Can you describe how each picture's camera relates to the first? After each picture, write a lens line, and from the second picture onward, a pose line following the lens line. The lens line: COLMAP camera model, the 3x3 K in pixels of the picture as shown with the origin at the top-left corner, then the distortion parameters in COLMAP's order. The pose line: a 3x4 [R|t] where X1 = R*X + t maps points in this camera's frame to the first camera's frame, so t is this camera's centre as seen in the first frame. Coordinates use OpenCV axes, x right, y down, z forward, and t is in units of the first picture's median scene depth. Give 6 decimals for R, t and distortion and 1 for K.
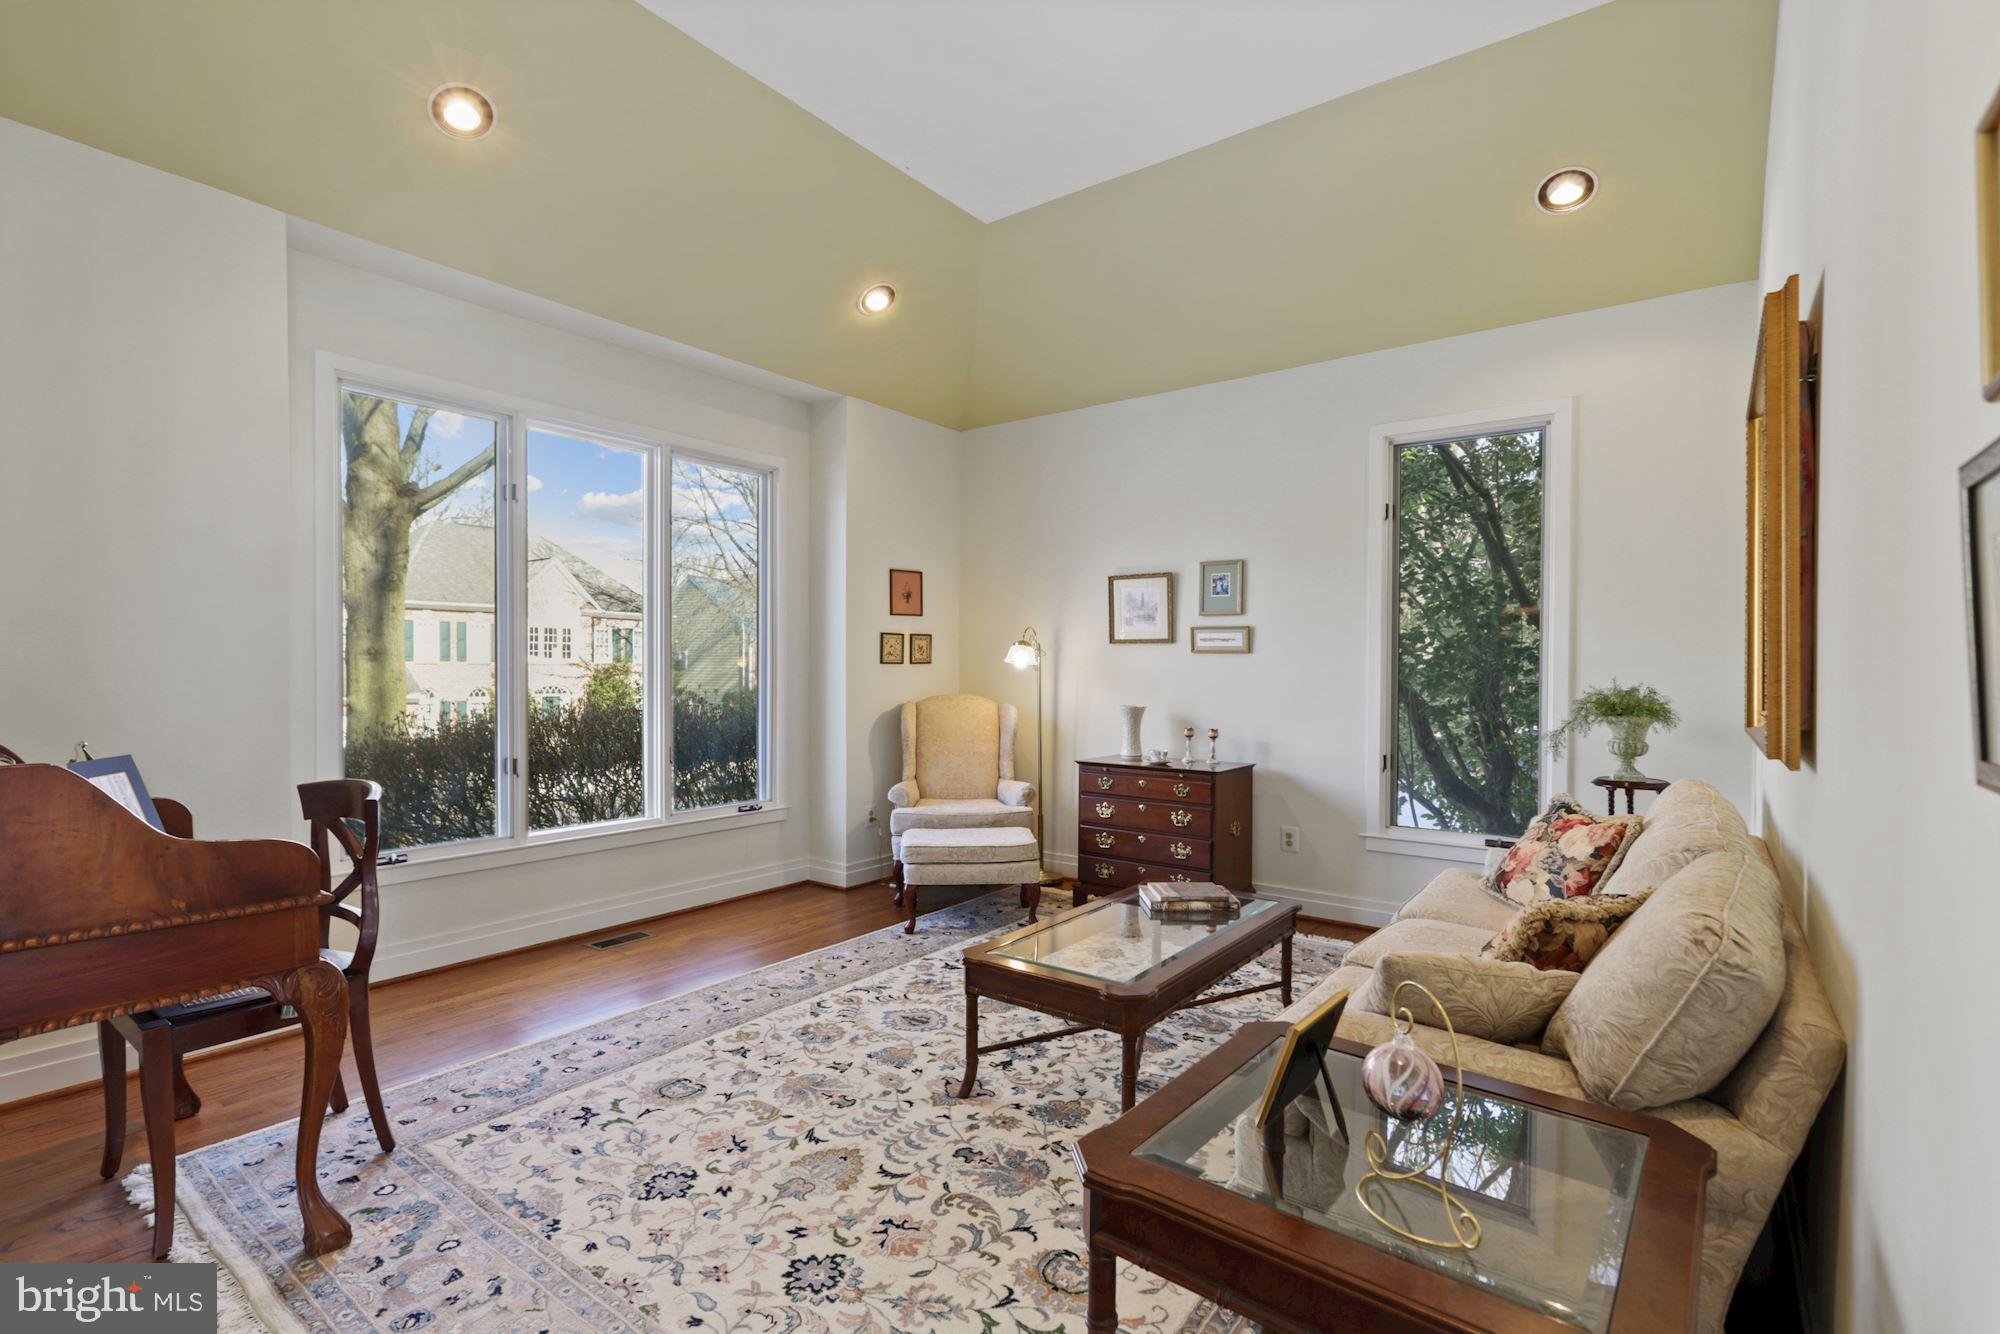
lens RADIAL K [[913.5, 0, 996.0], [0, 913.5, 670.4], [0, 0, 1]] dist [0.002206, 0.000450]
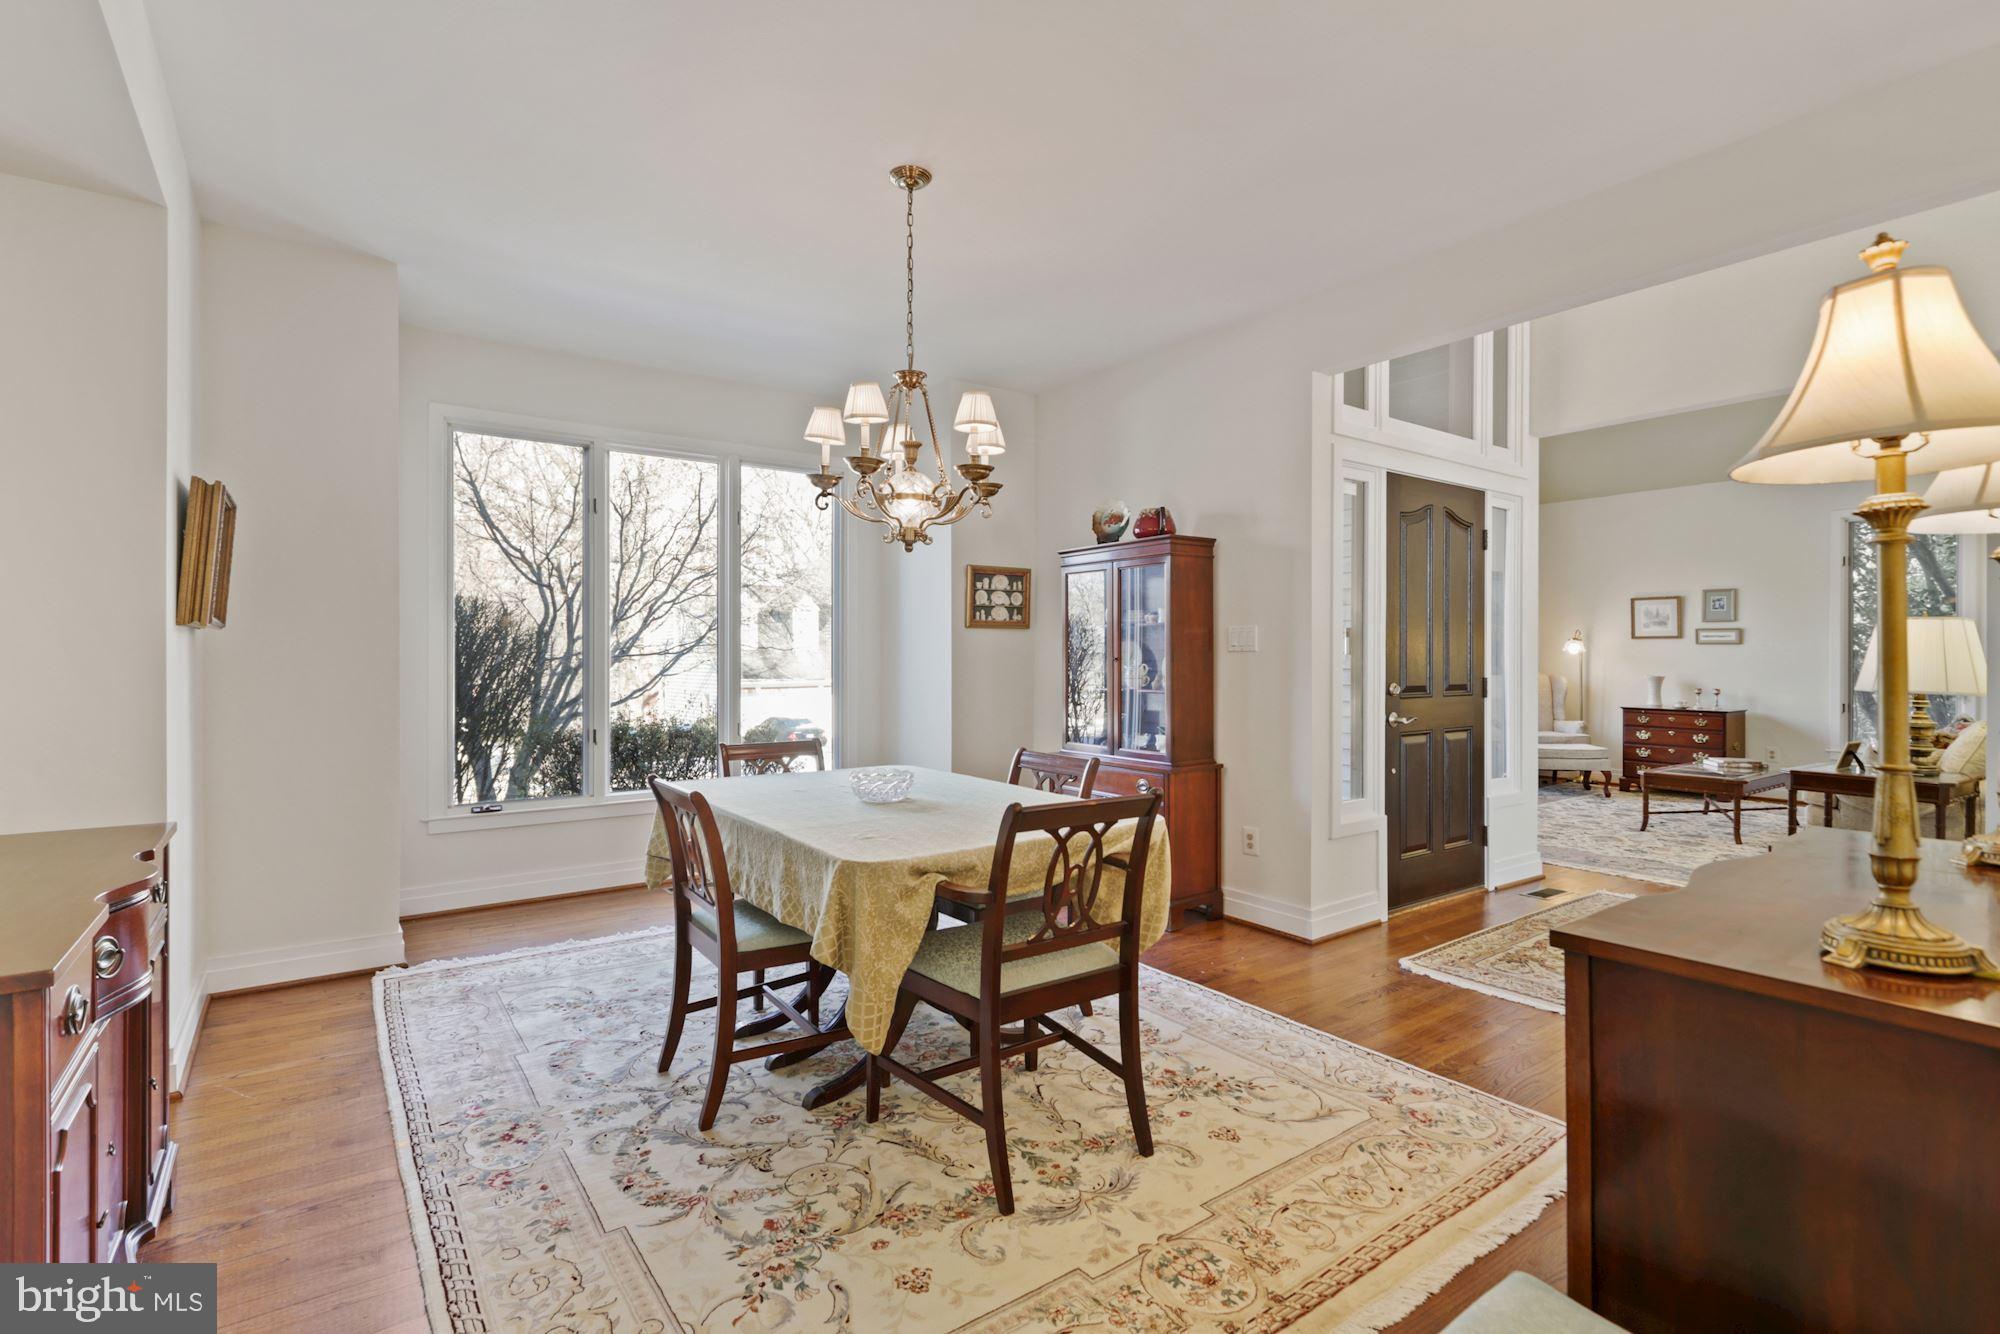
lens RADIAL K [[913.5, 0, 992.6], [0, 913.5, 656.7], [0, 0, 1]] dist [0.002206, 0.000450]
pose [[0.952014, -0.008618, -0.305933, -0.994665], [0.009285, 0.999957, 0.000723, -0.018959], [0.305914, -0.003529, 0.952053, -1.967453]]
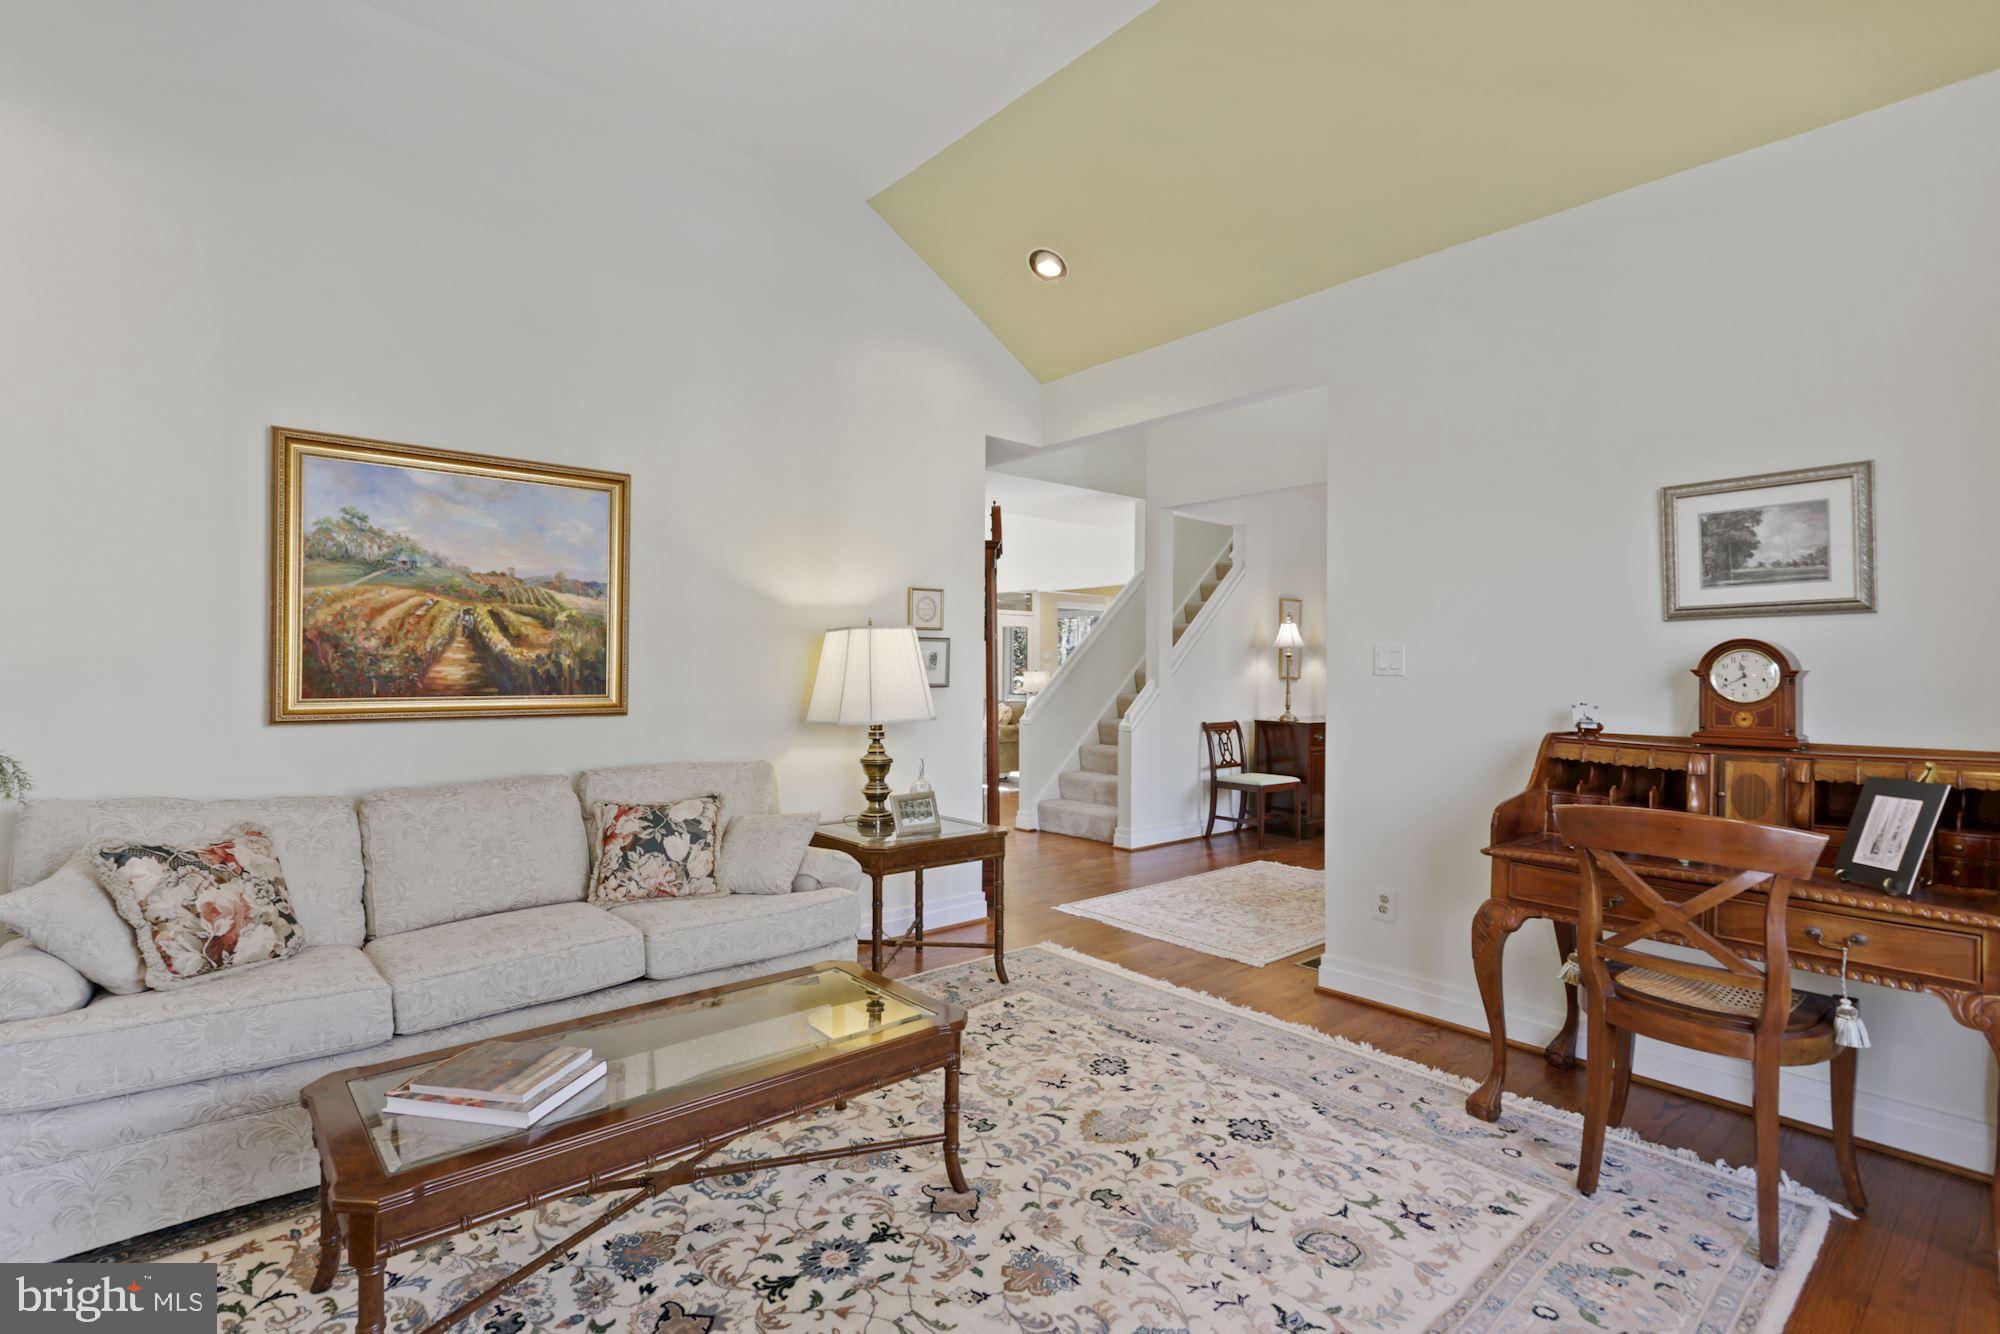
lens RADIAL K [[913.5, 0, 996.2], [0, 913.5, 663.1], [0, 0, 1]] dist [0.002206, 0.000450]
pose [[-0.975795, -0.010416, 0.218438, -0.240543], [-0.011866, 0.999915, -0.005323, -0.004102], [-0.218364, -0.007787, -0.975836, 1.791937]]
